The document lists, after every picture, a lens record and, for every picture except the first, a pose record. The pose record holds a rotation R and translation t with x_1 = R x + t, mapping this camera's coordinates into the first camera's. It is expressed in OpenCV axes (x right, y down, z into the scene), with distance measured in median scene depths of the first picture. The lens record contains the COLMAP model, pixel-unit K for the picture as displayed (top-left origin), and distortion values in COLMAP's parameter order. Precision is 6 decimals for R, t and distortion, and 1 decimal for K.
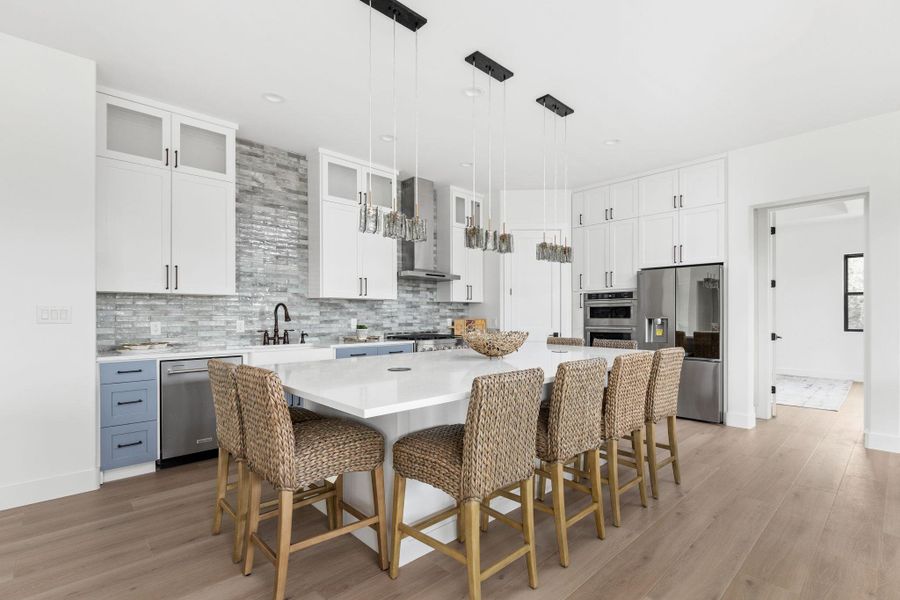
lens RADIAL K [[424.0, 0, 448.4], [0, 424.0, 313.3], [0, 0, 1]] dist [0.001910, 0.000214]
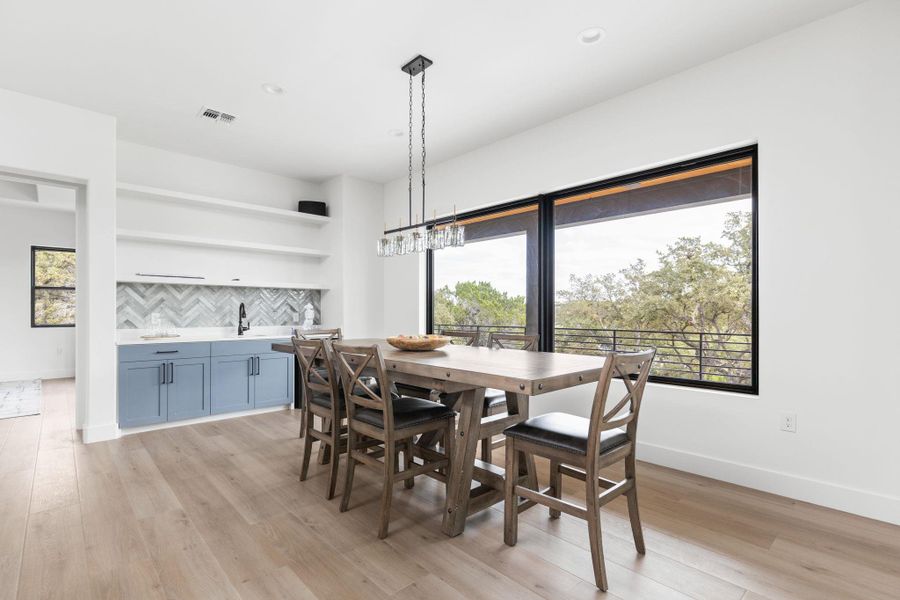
lens RADIAL K [[424.0, 0, 448.4], [0, 424.0, 313.3], [0, 0, 1]] dist [0.001910, 0.000214]
pose [[0.006846, -0.002618, 0.999973, 0.003611], [-0.004300, 0.999987, 0.002648, 0.005828], [-0.999967, -0.004318, 0.006834, 0.105709]]
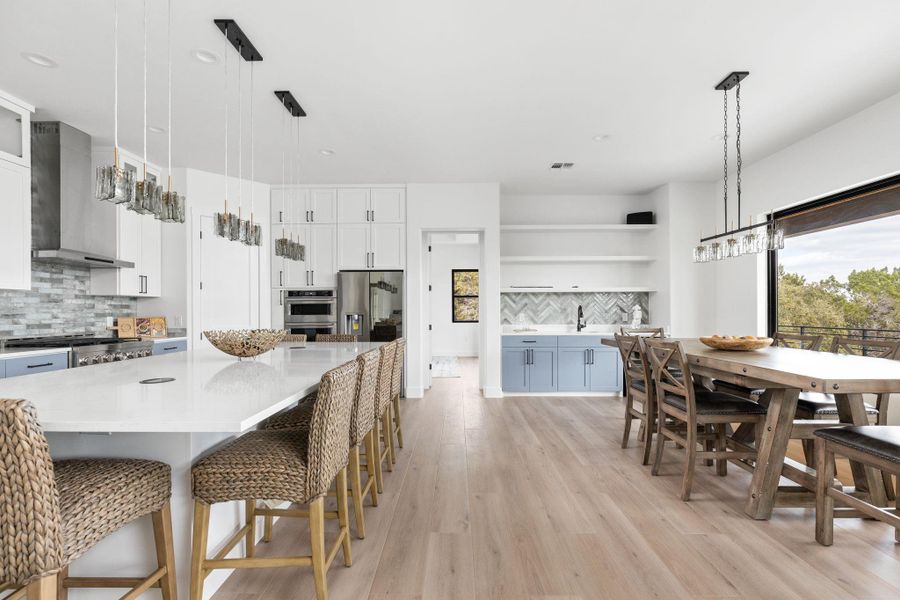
lens RADIAL K [[418.0, 0, 449.8], [0, 418.0, 307.7], [0, 0, 1]] dist [-0.000069, -0.000097]
pose [[0.696156, 0.003956, 0.717879, -0.131628], [0.000531, 0.999982, -0.006026, 0.000411], [-0.717890, 0.004576, 0.696141, 0.027484]]
